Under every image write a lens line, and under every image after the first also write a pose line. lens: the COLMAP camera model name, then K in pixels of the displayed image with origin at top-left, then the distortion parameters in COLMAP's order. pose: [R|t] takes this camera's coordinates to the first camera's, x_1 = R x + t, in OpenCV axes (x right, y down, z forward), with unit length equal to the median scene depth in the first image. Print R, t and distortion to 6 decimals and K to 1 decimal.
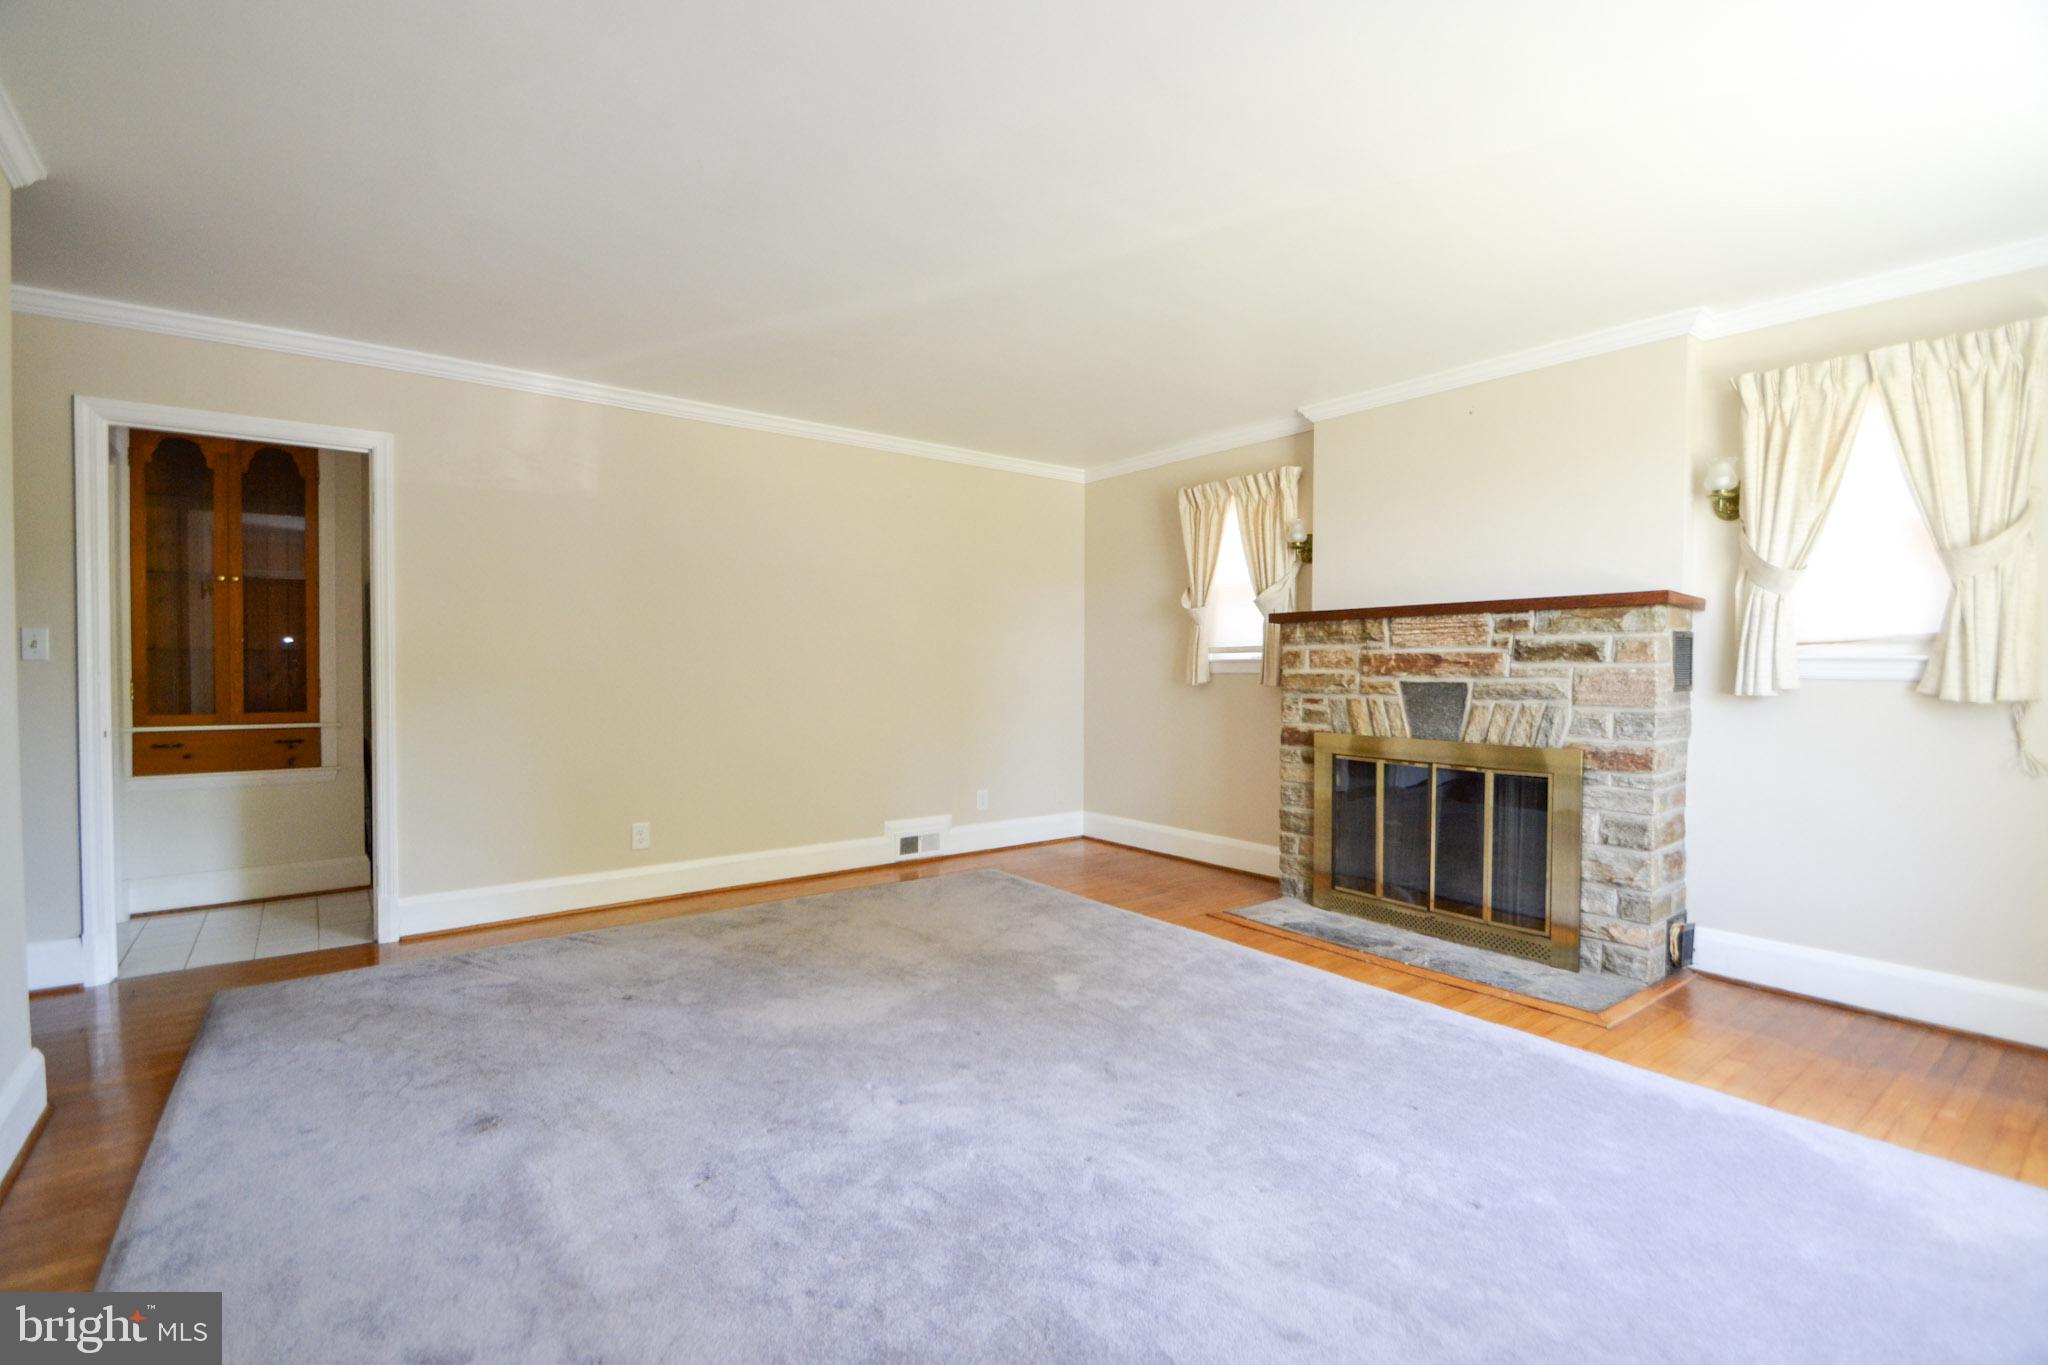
lens RADIAL K [[908.6, 0, 1018.4], [0, 908.6, 684.4], [0, 0, 1]] dist [-0.013858, -0.000124]
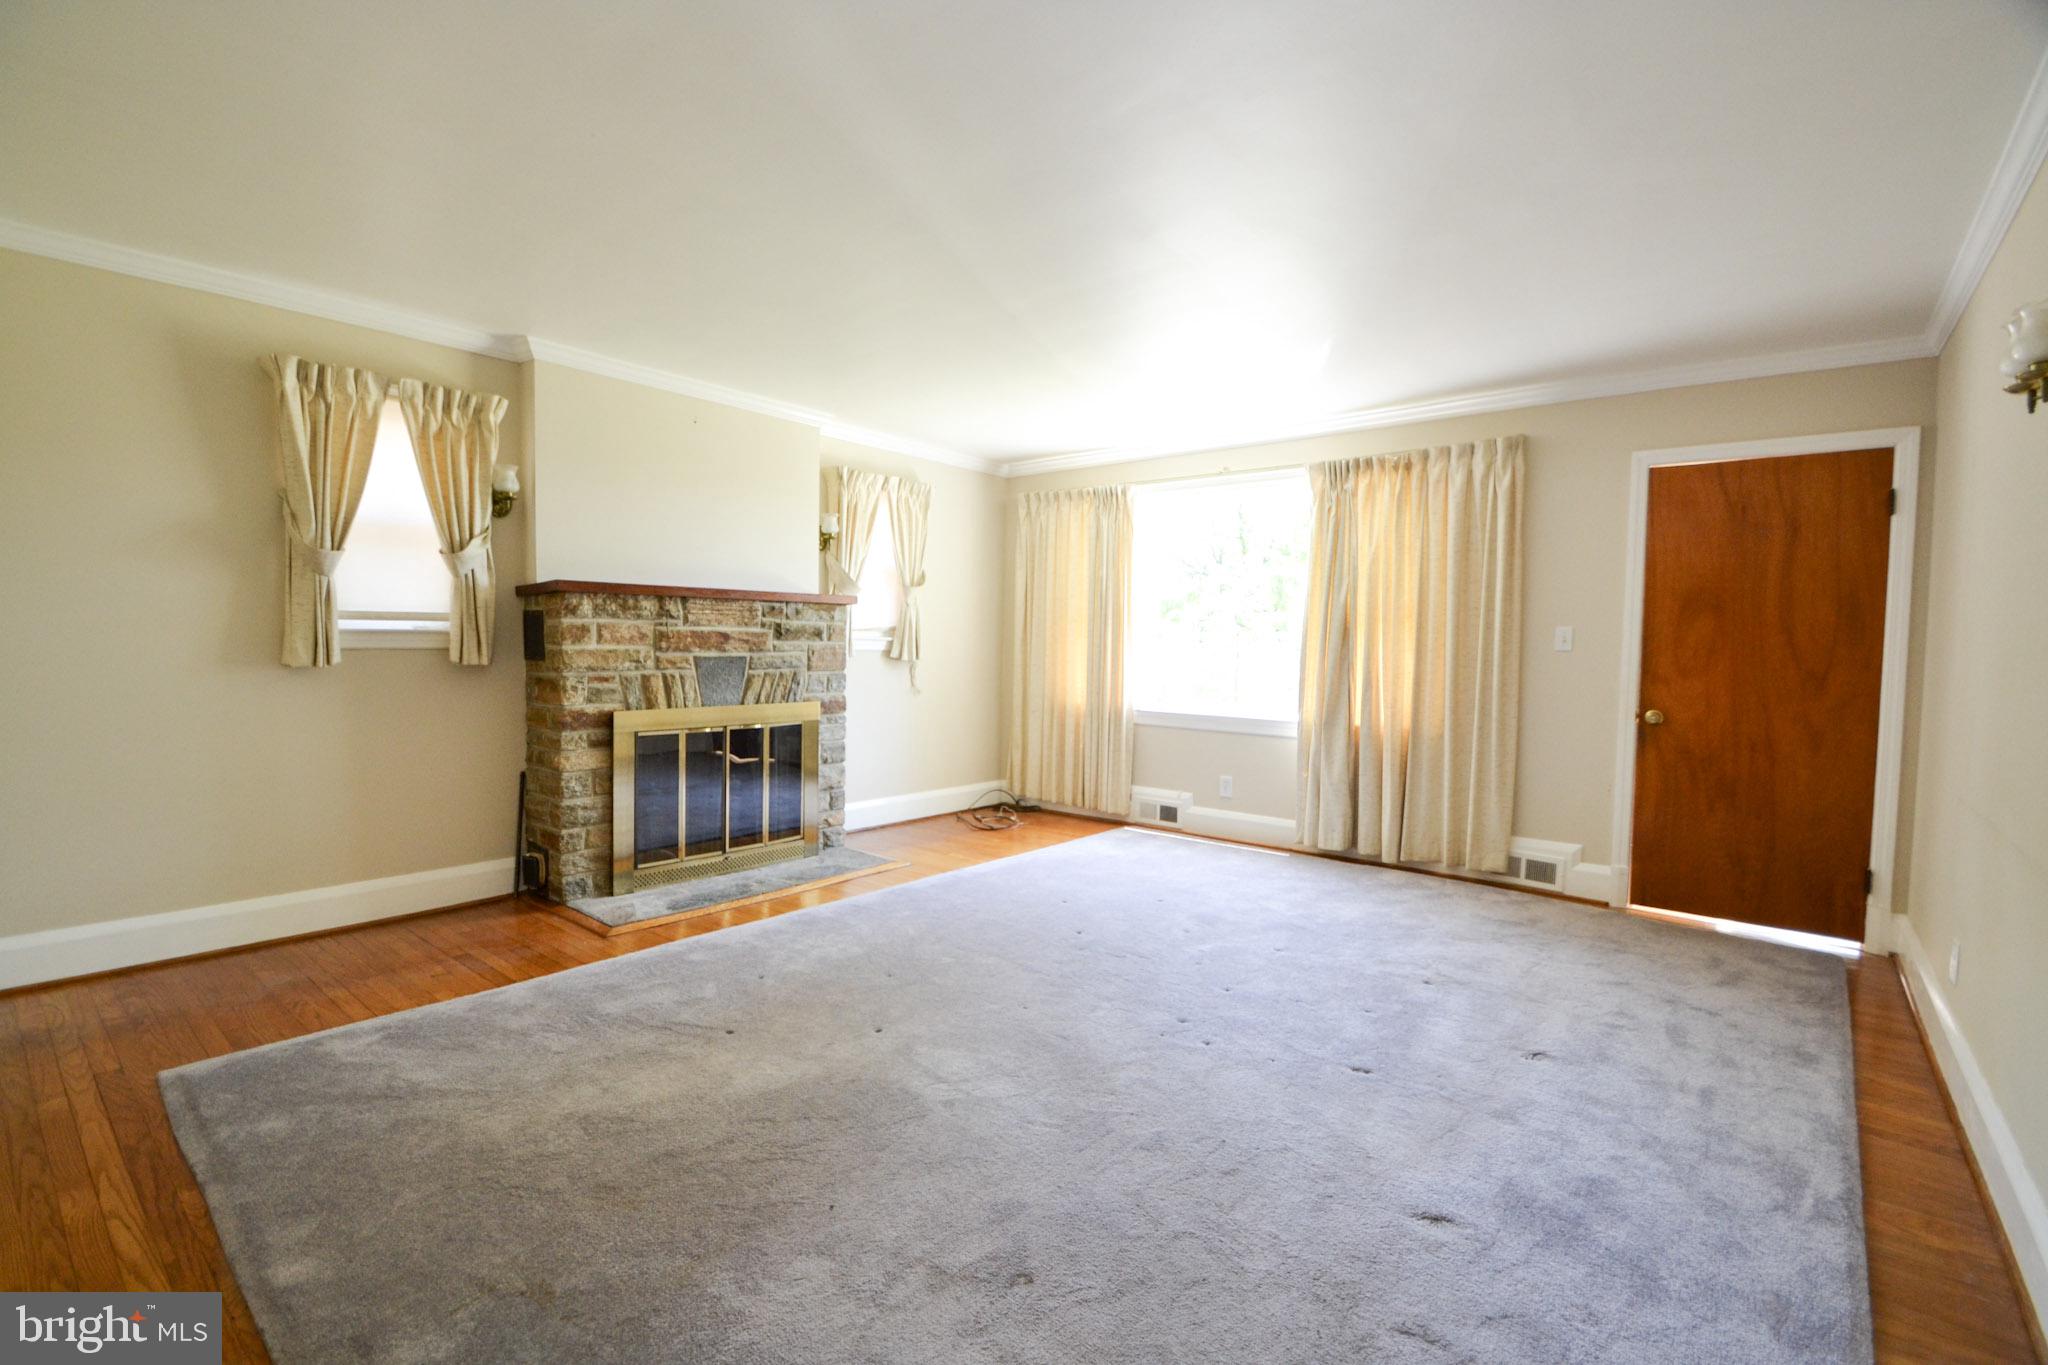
lens RADIAL K [[908.6, 0, 1017.2], [0, 908.6, 676.2], [0, 0, 1]] dist [-0.013858, -0.000124]
pose [[-0.227937, -0.046651, 0.972558, -0.726956], [-0.001288, 0.998865, 0.047611, -0.031774], [-0.973675, 0.009600, -0.227739, 0.861684]]
